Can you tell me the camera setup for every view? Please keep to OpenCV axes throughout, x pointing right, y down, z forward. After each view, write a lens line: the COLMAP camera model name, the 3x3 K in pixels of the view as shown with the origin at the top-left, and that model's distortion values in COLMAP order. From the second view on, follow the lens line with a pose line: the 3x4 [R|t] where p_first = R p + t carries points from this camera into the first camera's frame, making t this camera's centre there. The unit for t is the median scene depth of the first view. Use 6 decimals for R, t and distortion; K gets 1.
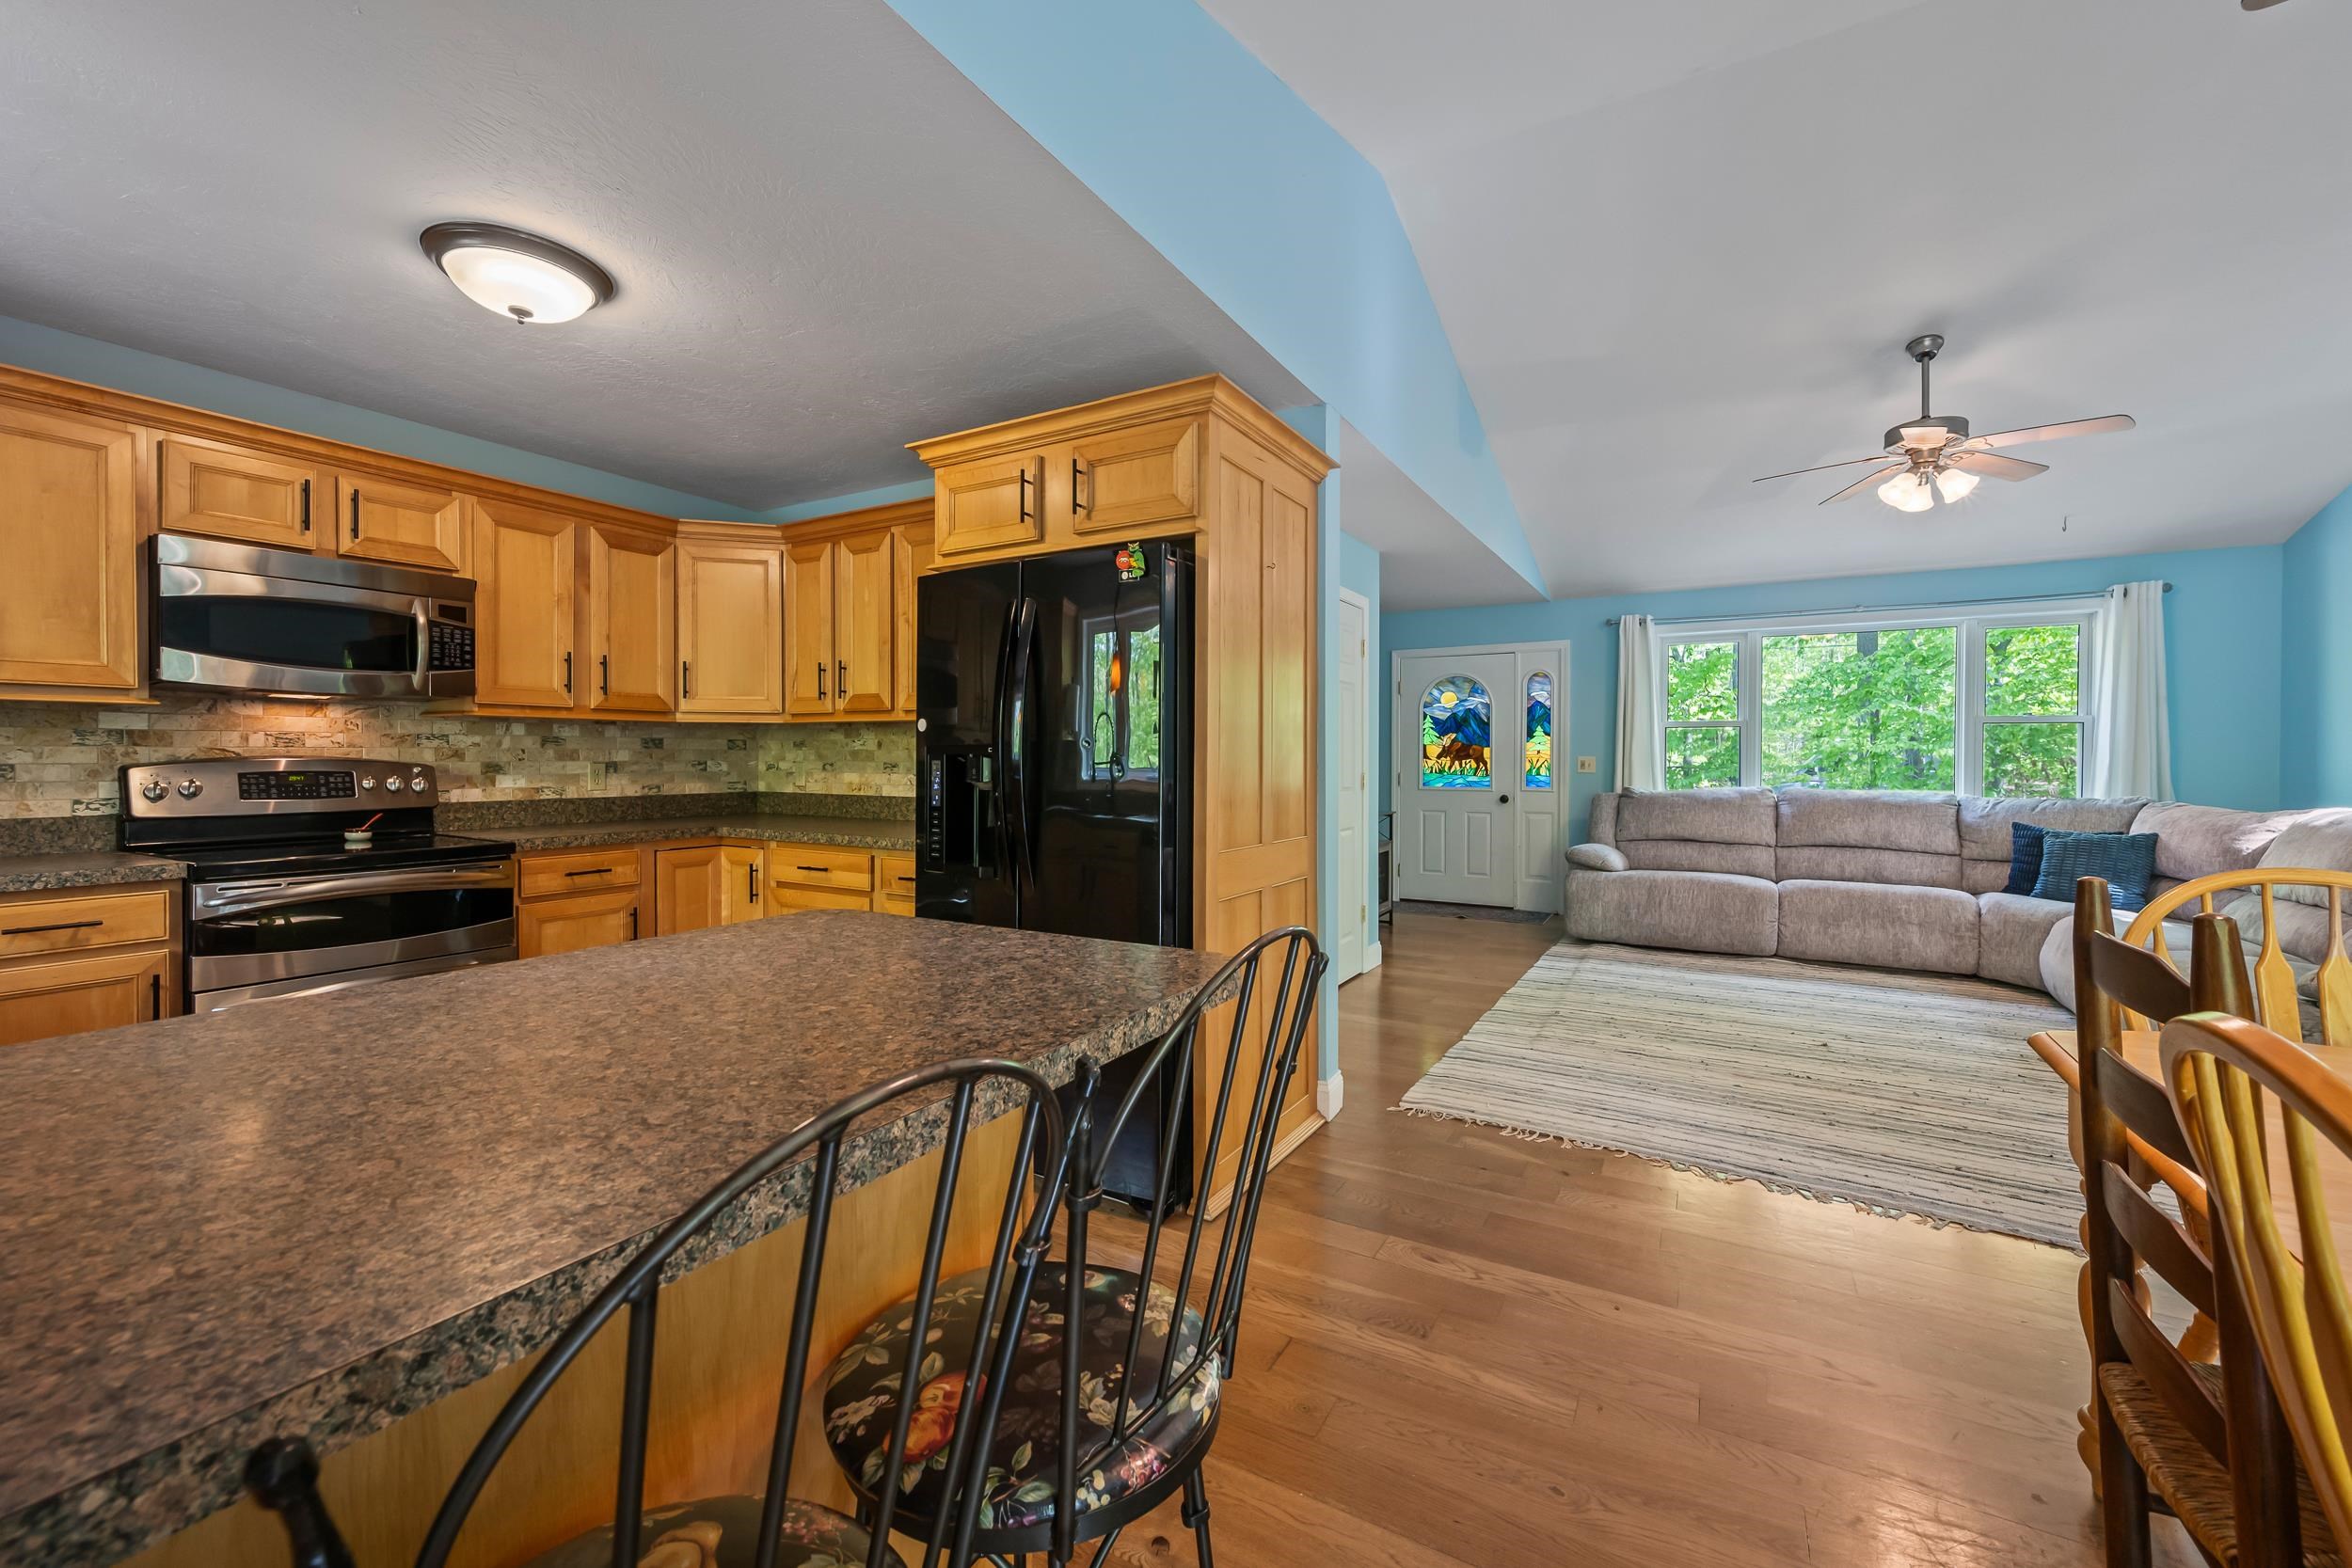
lens RADIAL K [[929.0, 0, 1188.2], [0, 929.0, 768.5], [0, 0, 1]] dist [0.000965, -0.000154]
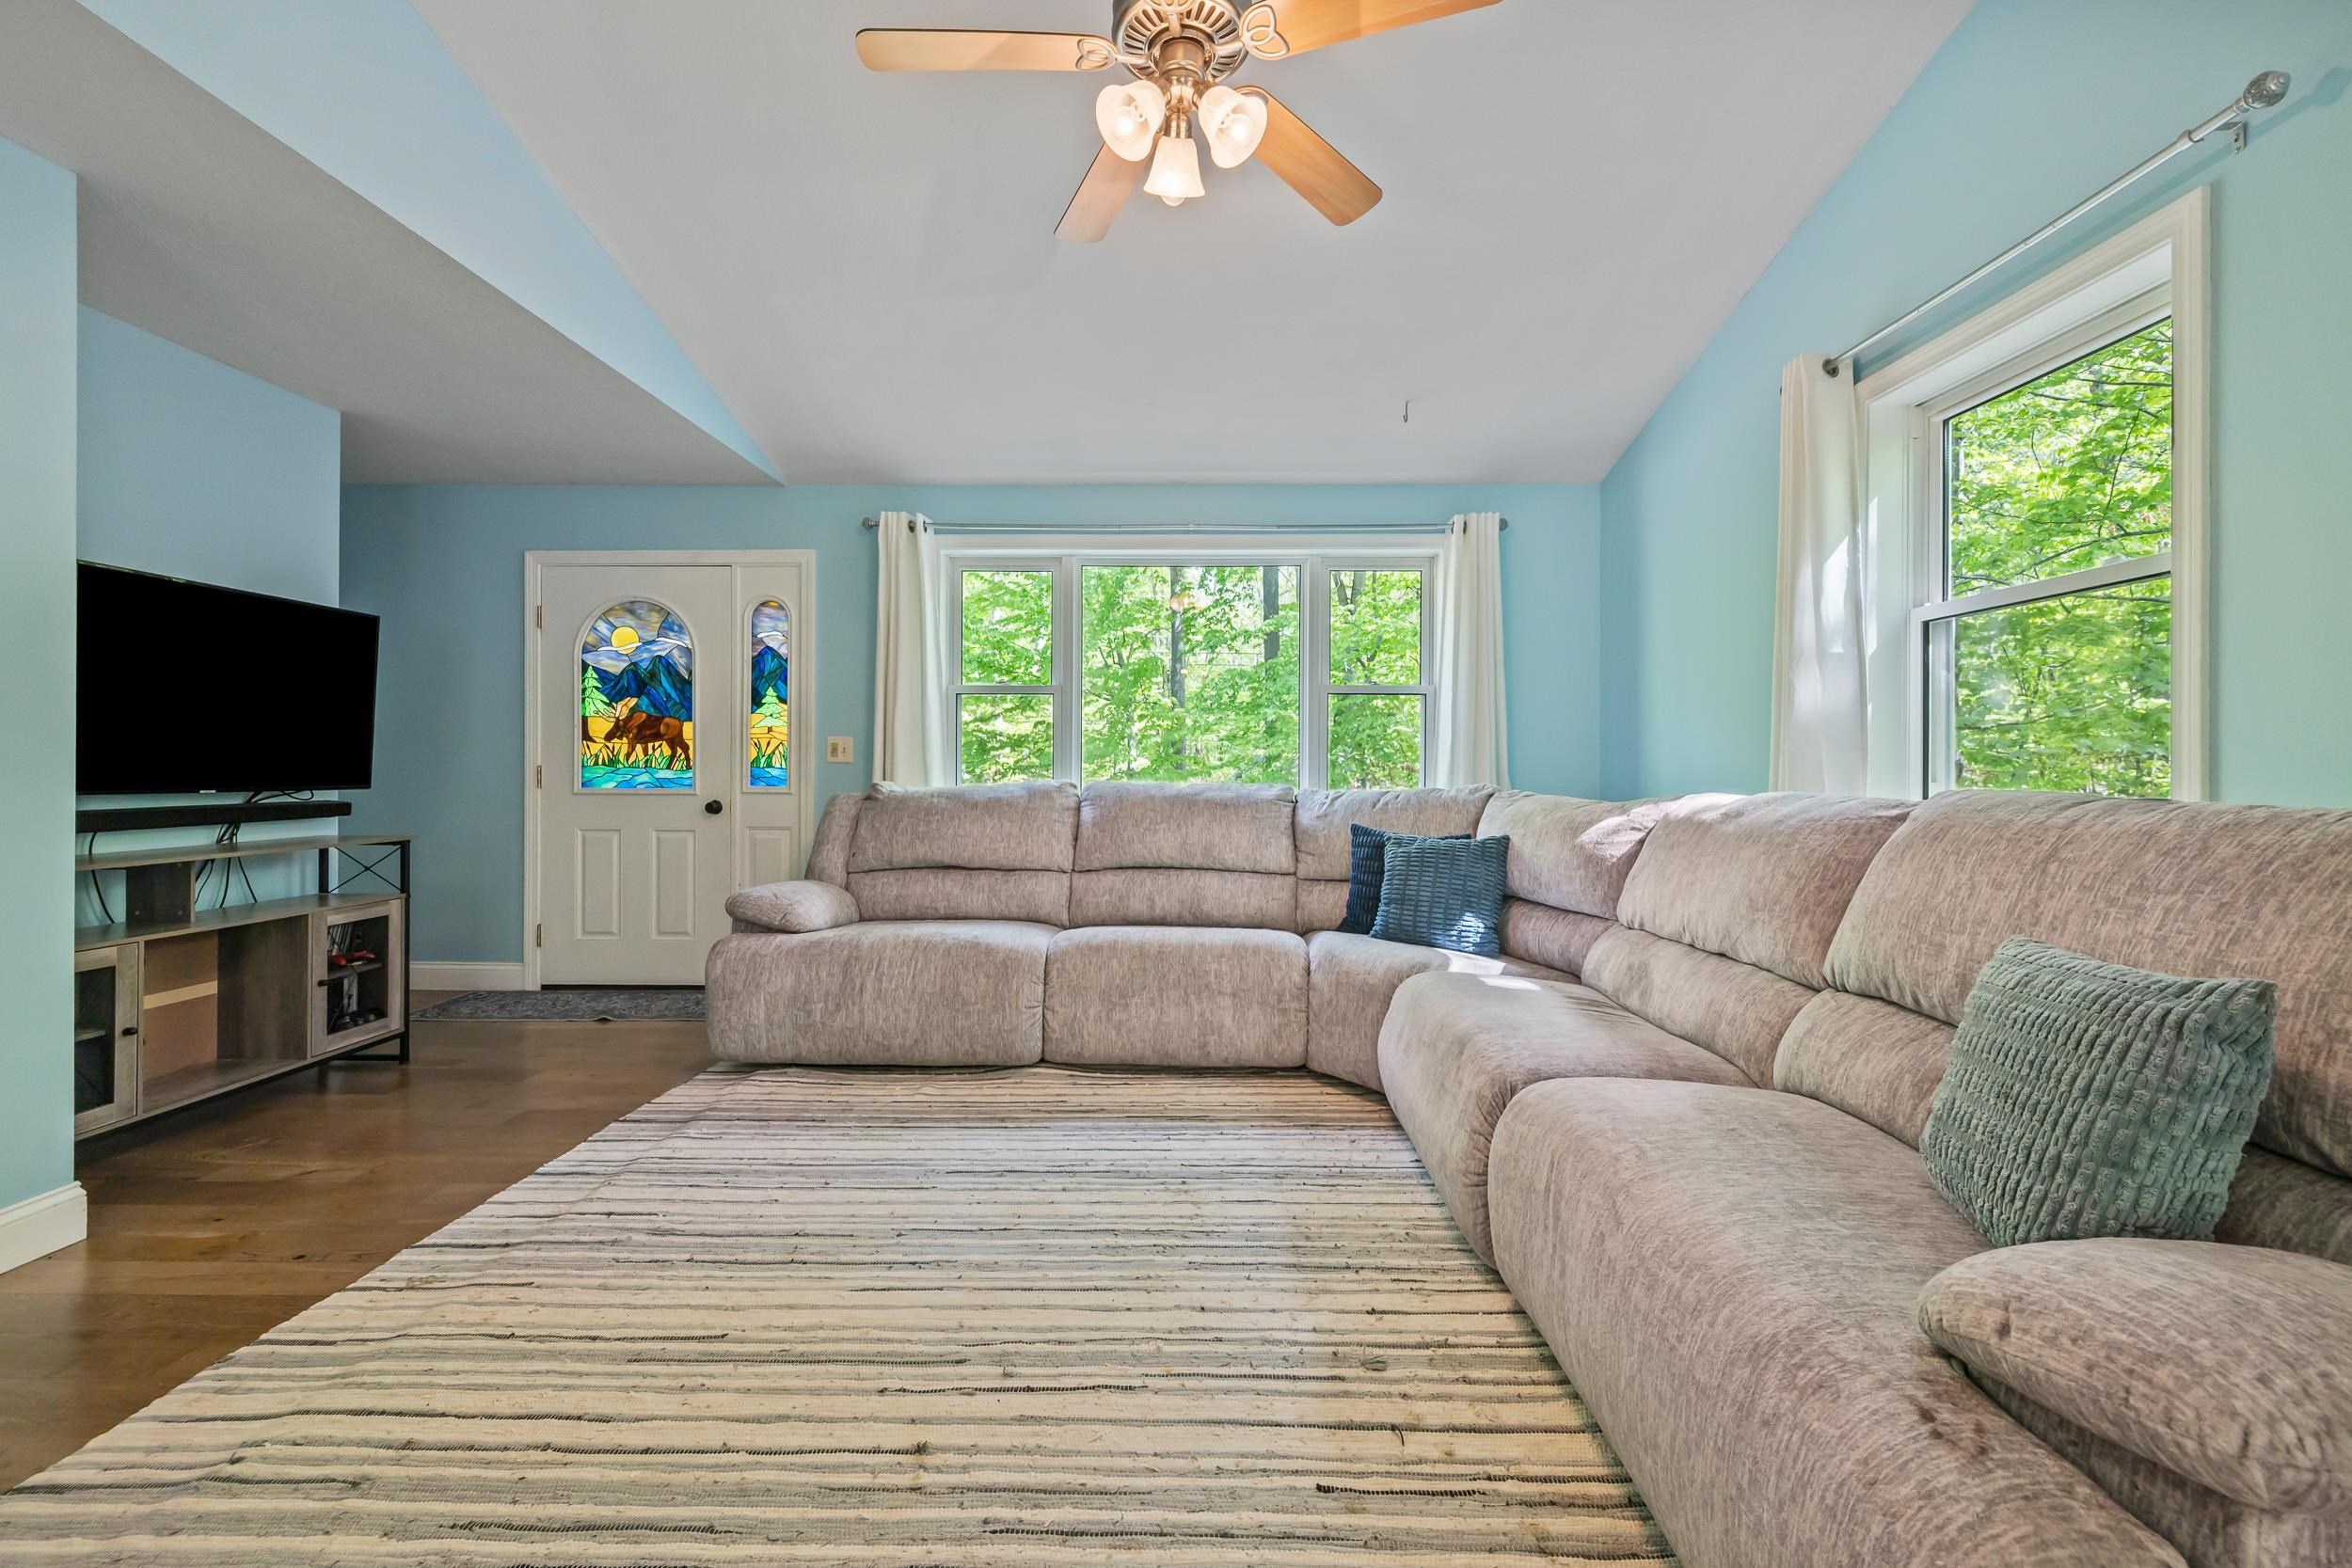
lens RADIAL K [[929.0, 0, 1188.2], [0, 929.0, 768.5], [0, 0, 1]] dist [0.000965, -0.000154]
pose [[0.870107, -0.000023, 0.492863, 0.523053], [0.006343, 0.999918, -0.011151, 0.027710], [-0.492823, 0.012829, 0.870035, 0.544635]]
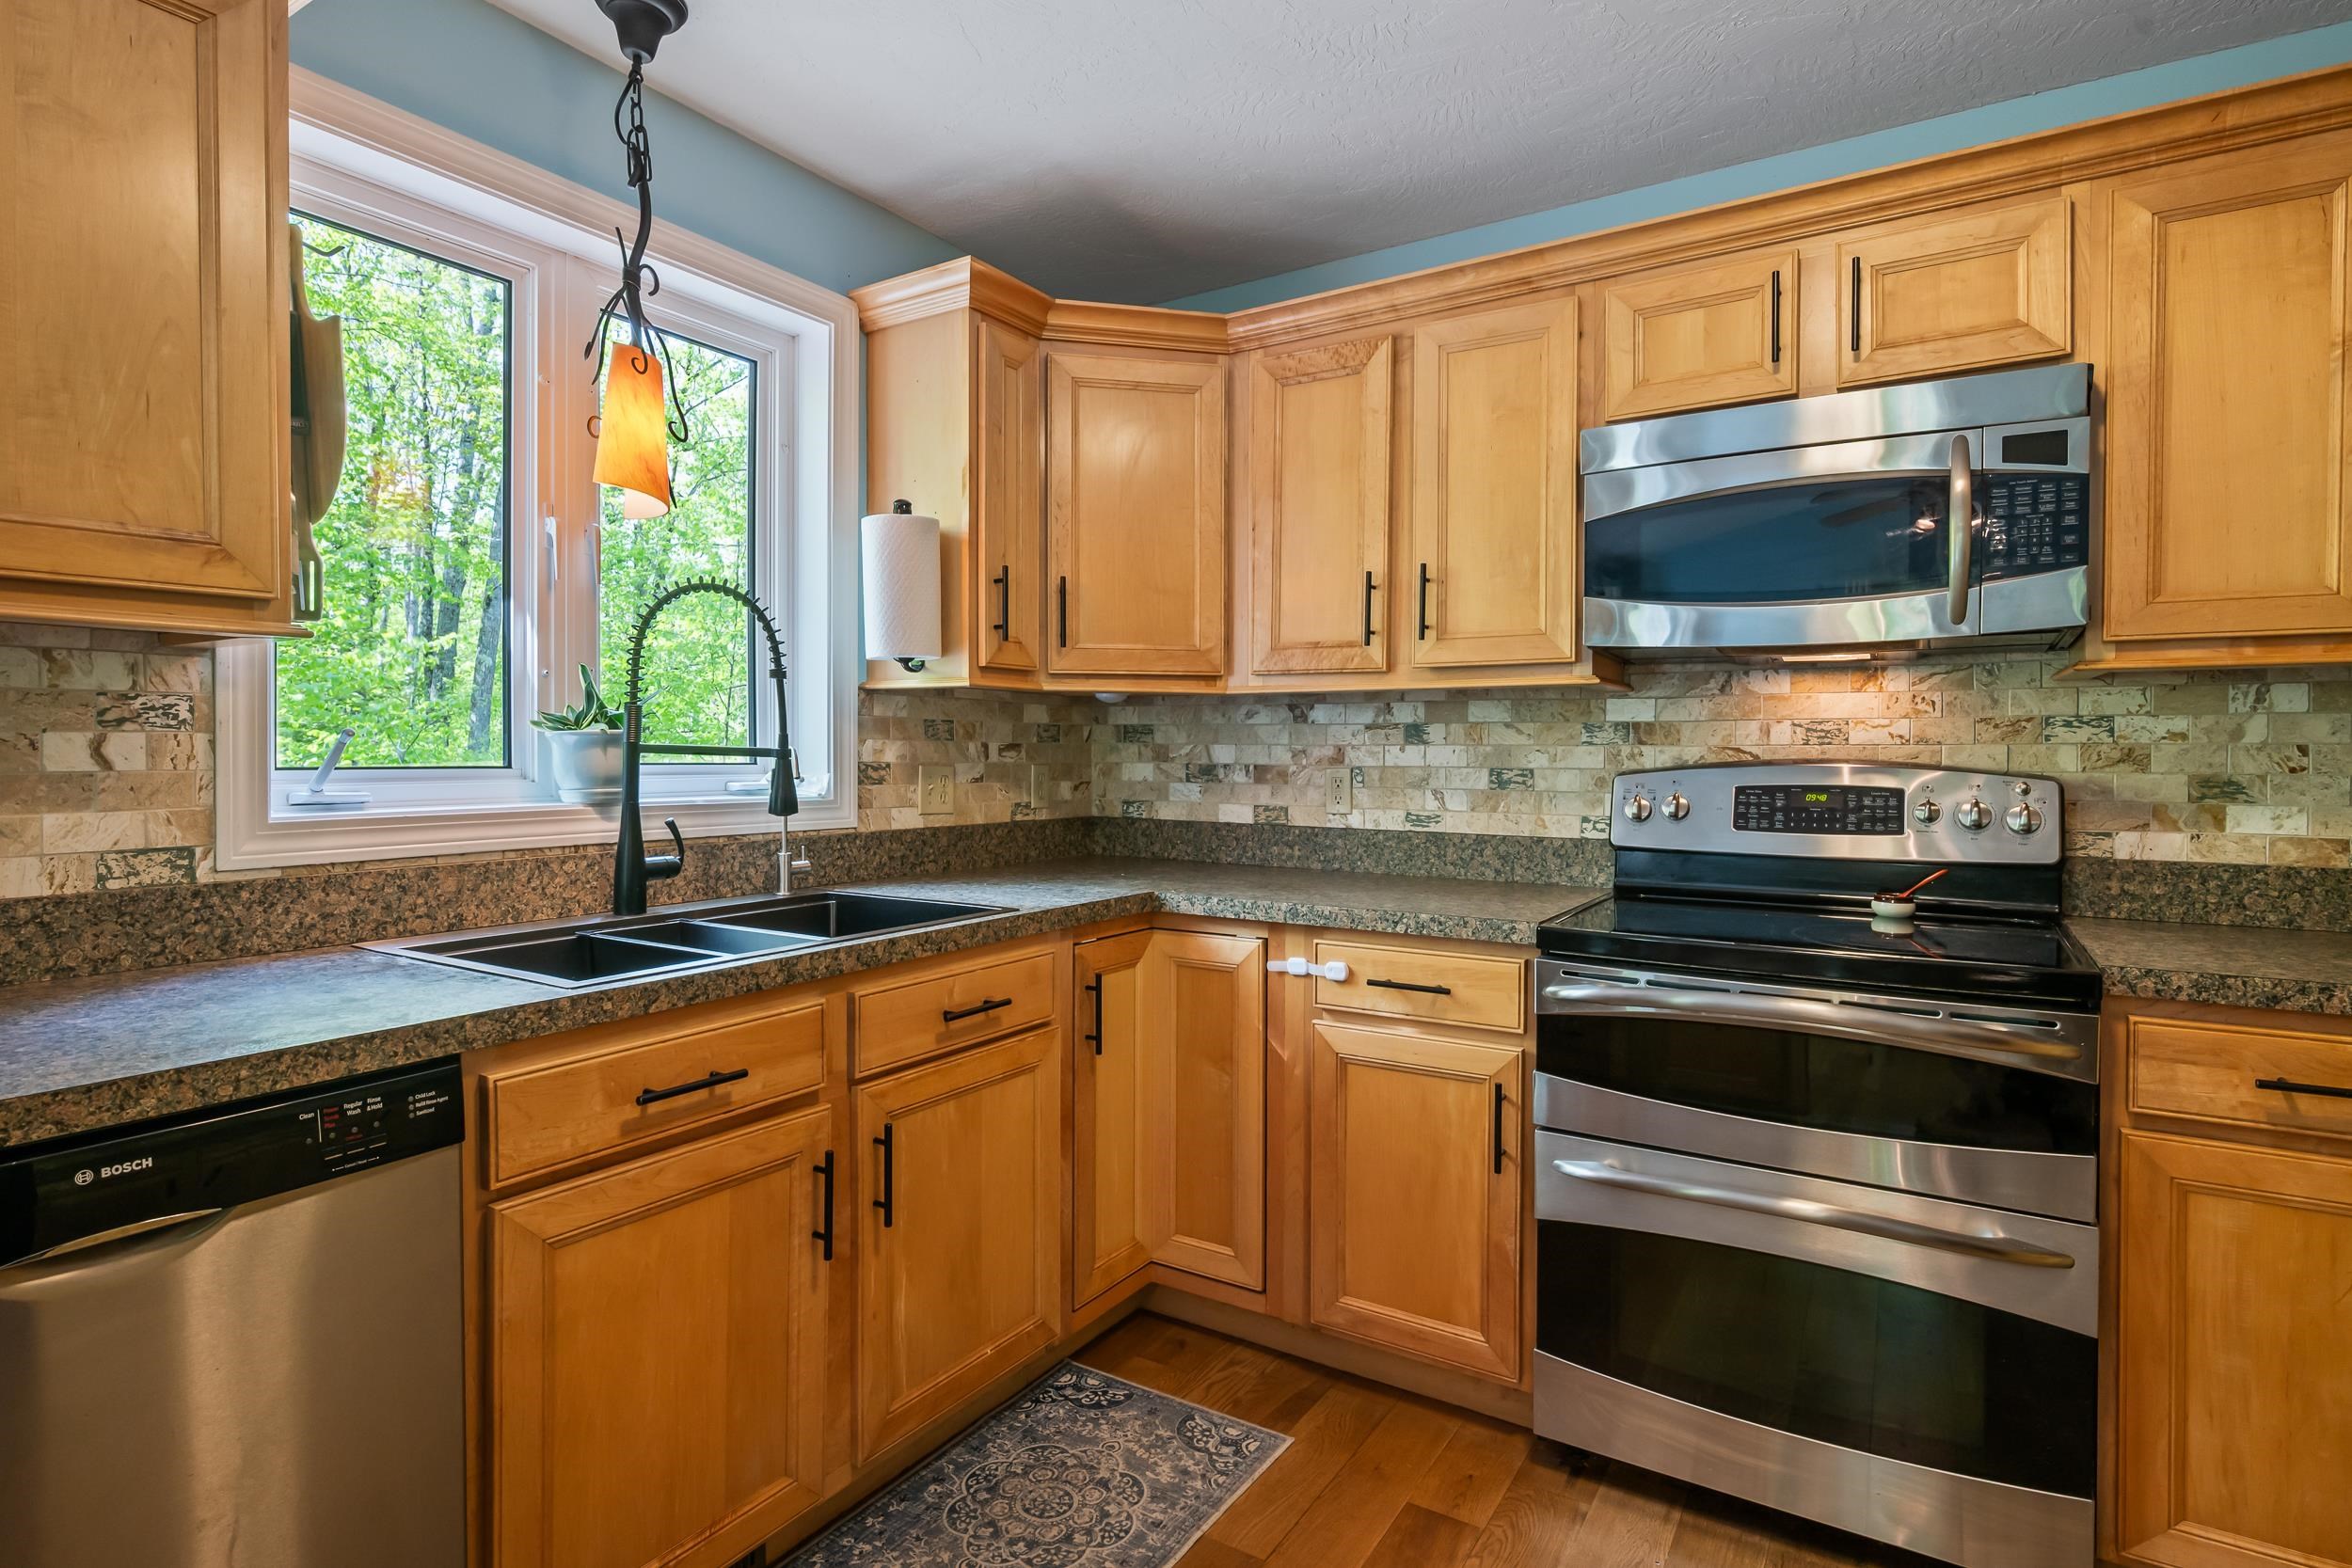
lens RADIAL K [[1186.1, 0, 1177.4], [0, 1186.1, 767.8], [0, 0, 1]] dist [0.002678, 0.000688]
pose [[-0.039666, 0.006534, -0.999192, -0.134126], [-0.018939, 0.999794, 0.007290, -0.004122], [0.999033, 0.019213, -0.039534, 0.433232]]
